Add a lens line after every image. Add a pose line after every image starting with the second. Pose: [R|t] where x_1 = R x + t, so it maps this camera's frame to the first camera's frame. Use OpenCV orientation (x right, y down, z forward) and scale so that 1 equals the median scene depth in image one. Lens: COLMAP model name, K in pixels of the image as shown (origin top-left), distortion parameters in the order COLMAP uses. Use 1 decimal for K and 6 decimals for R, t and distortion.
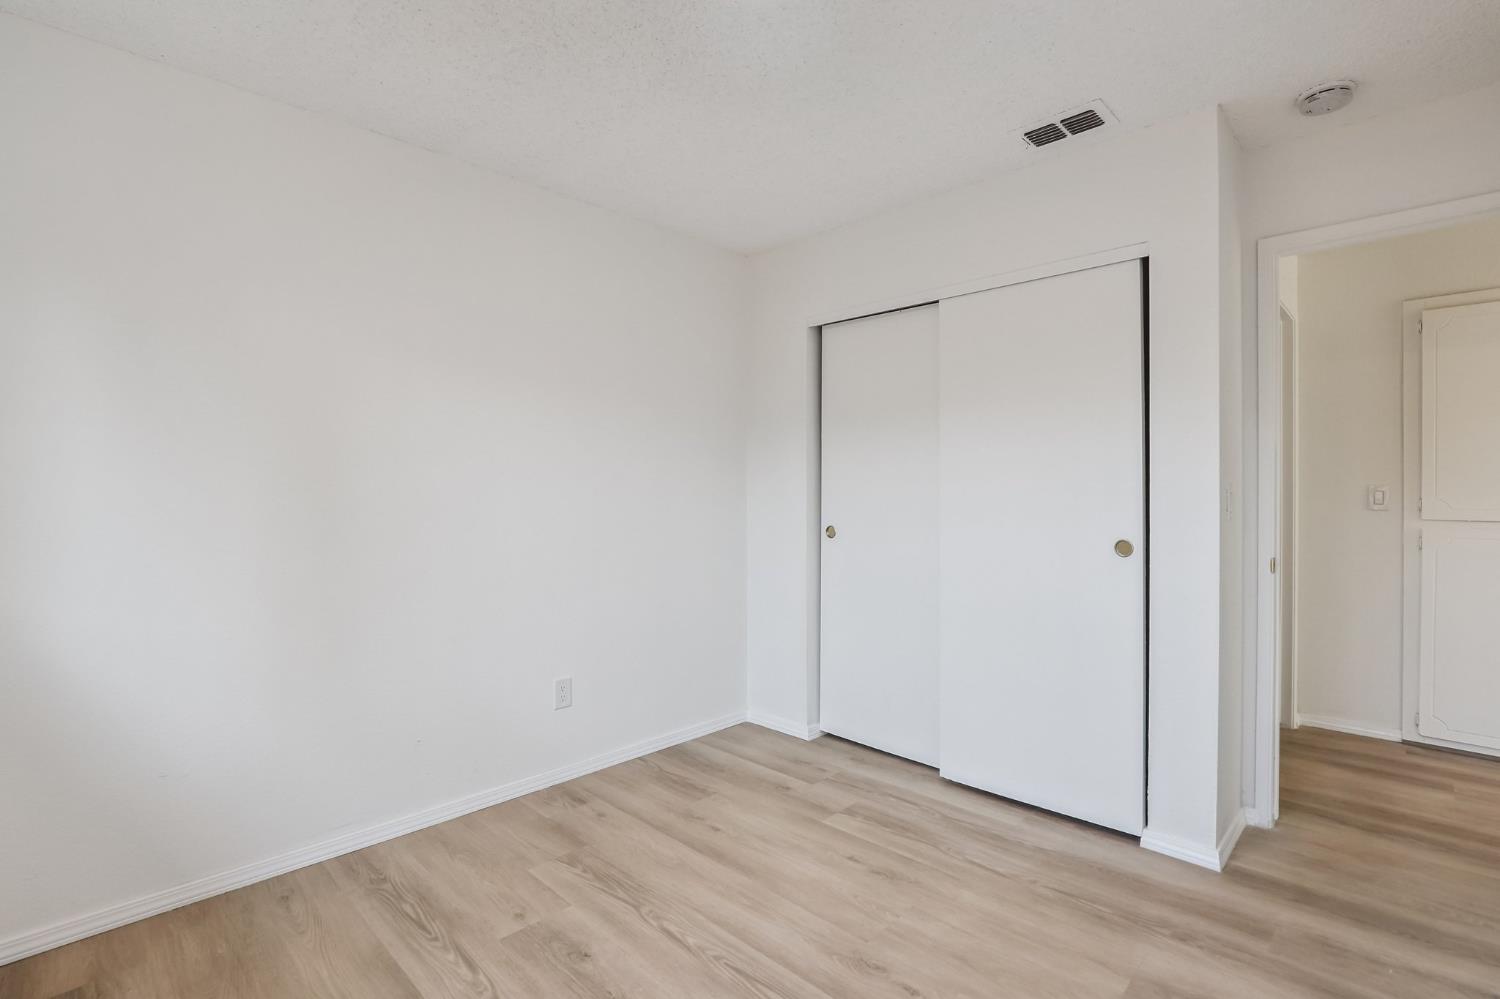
lens RADIAL K [[697.0, 0, 762.5], [0, 697.0, 492.9], [0, 0, 1]] dist [-0.004375, 0.001127]
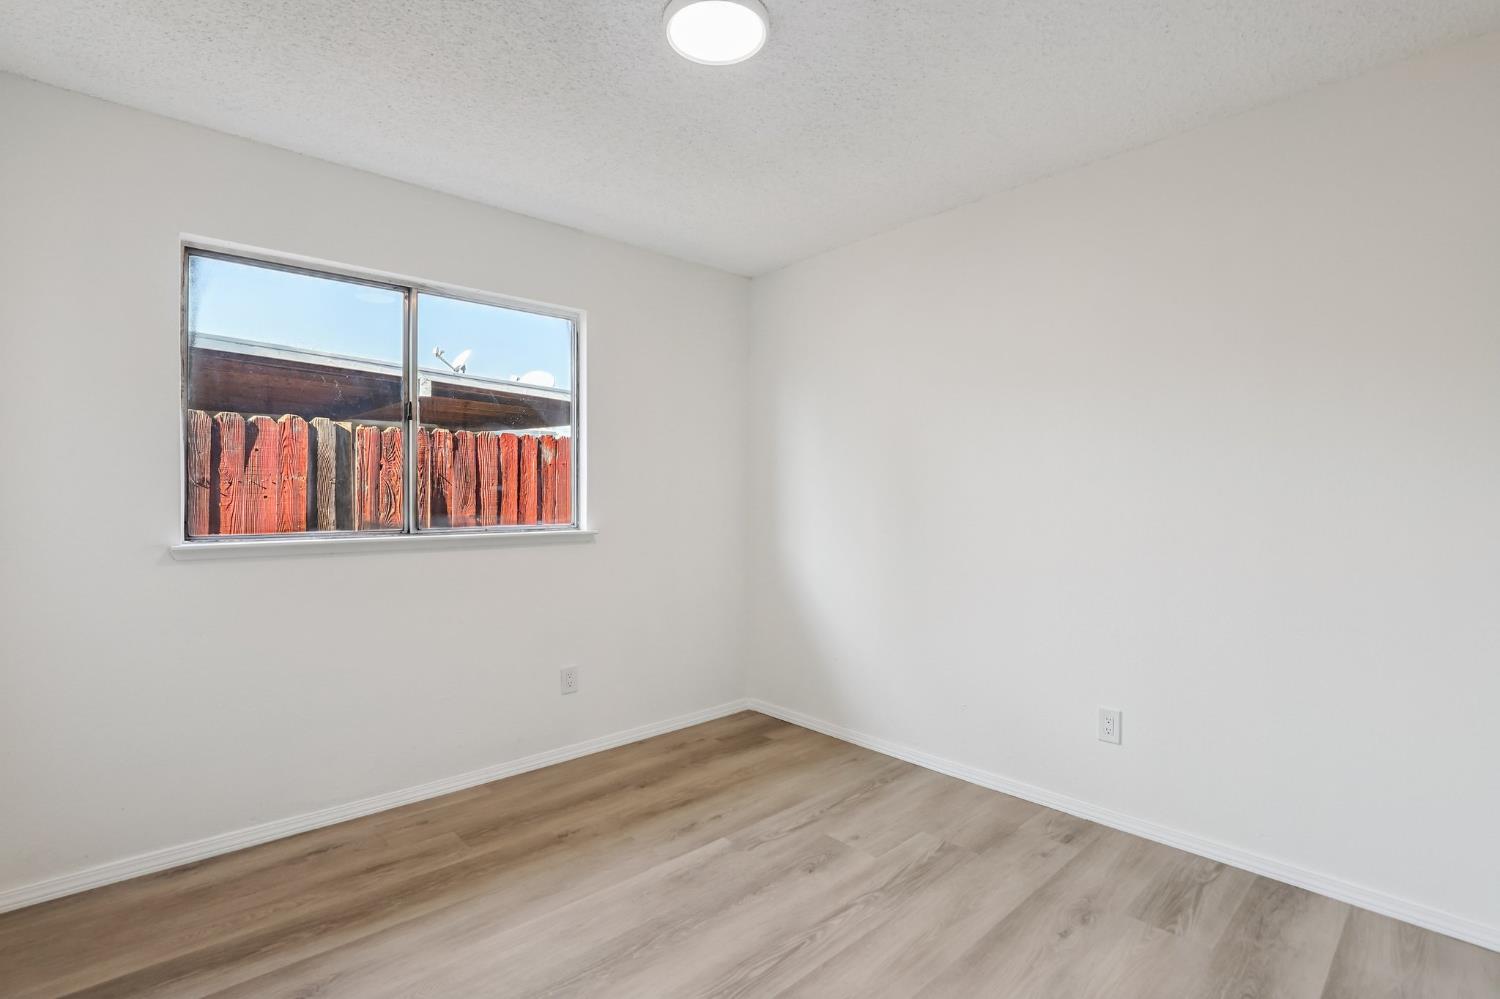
lens RADIAL K [[697.0, 0, 754.9], [0, 697.0, 499.4], [0, 0, 1]] dist [-0.004375, 0.001127]
pose [[-0.042618, -0.001375, -0.999091, 0.659488], [-0.001443, 0.999998, -0.001314, 0.002870], [0.999090, 0.001386, -0.042620, 0.634270]]
